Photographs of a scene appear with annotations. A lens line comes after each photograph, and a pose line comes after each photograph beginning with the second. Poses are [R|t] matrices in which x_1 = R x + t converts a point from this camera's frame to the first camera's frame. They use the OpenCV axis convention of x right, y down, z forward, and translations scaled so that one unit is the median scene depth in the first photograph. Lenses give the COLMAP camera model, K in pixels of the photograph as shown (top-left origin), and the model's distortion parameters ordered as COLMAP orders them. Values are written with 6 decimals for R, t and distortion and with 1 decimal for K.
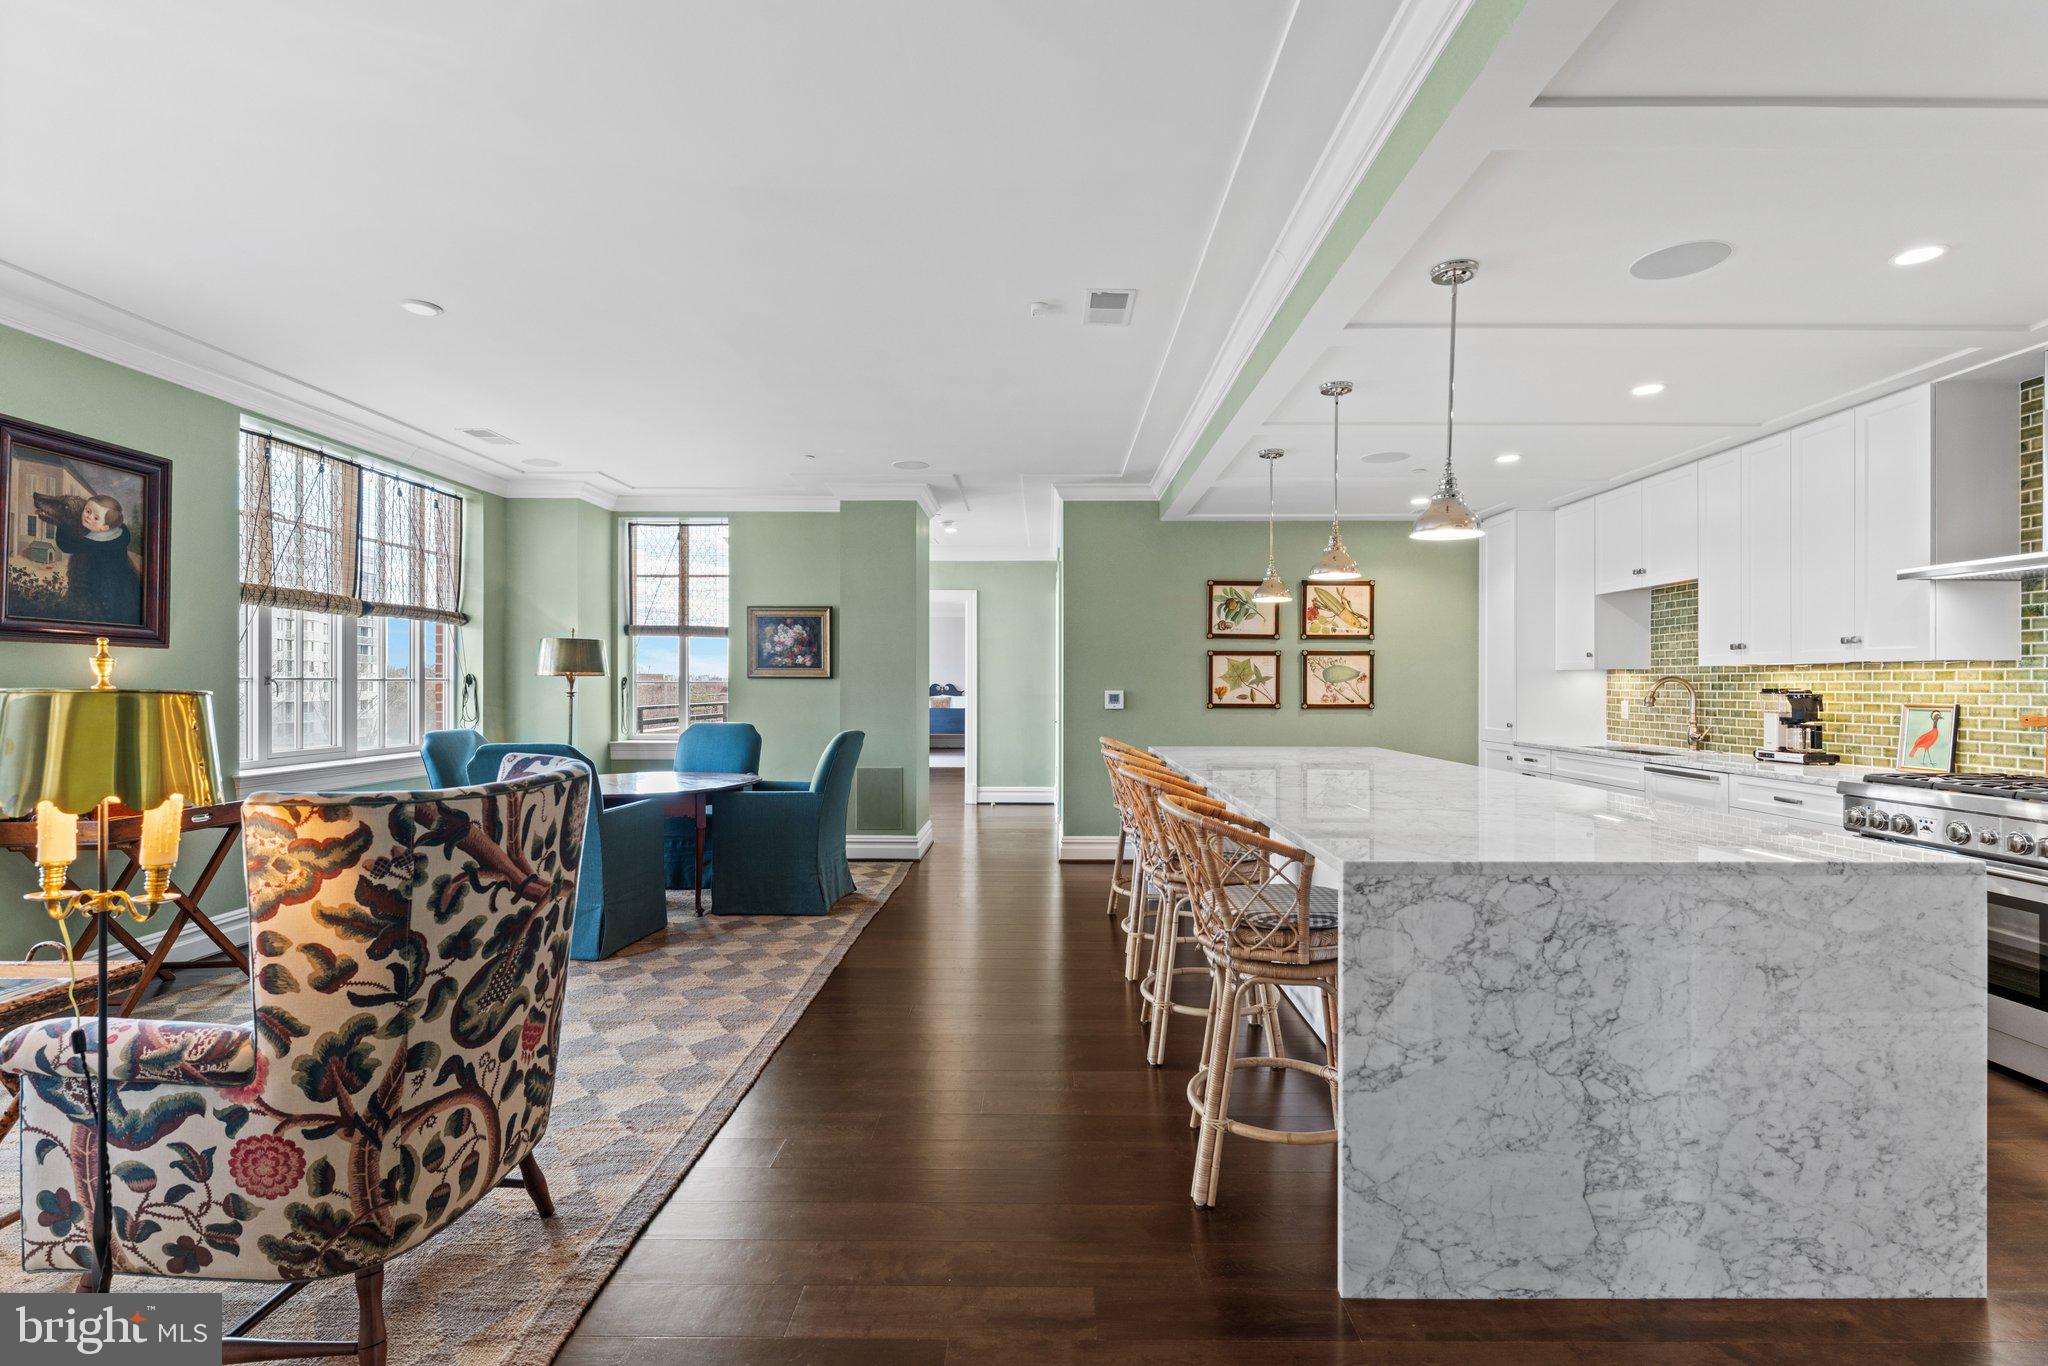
lens RADIAL K [[936.5, 0, 1028.1], [0, 936.5, 685.2], [0, 0, 1]] dist [-0.002766, -0.000702]
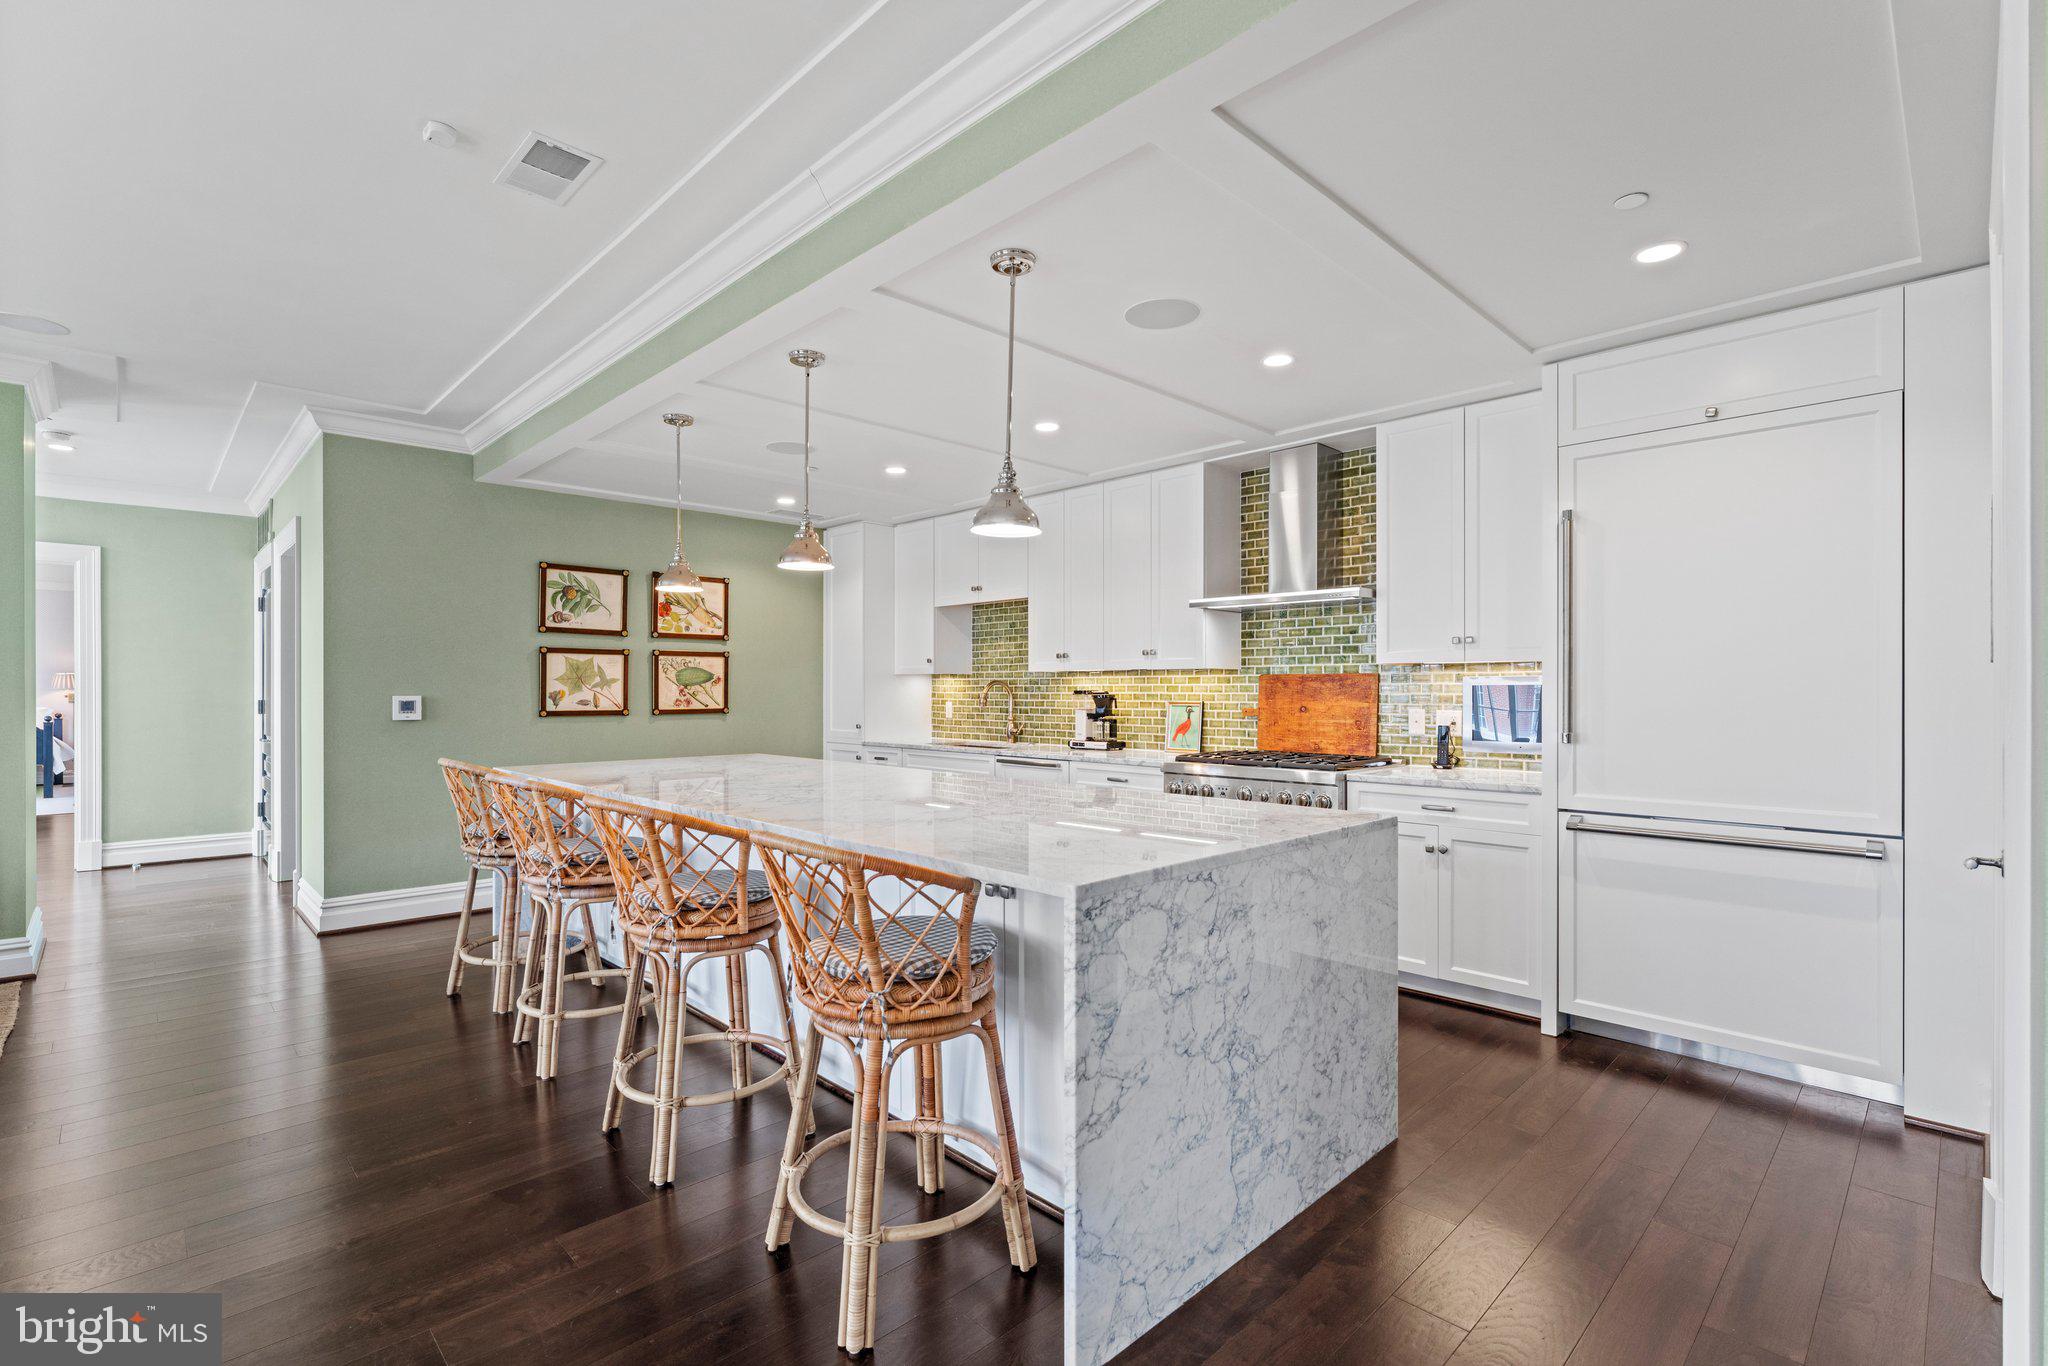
lens RADIAL K [[936.5, 0, 1021.1], [0, 936.5, 692.5], [0, 0, 1]] dist [-0.002766, -0.000702]
pose [[0.712589, -0.003880, 0.701571, -0.121302], [0.002086, 0.999992, 0.003411, 0.001938], [-0.701579, -0.000967, 0.712591, 0.161747]]
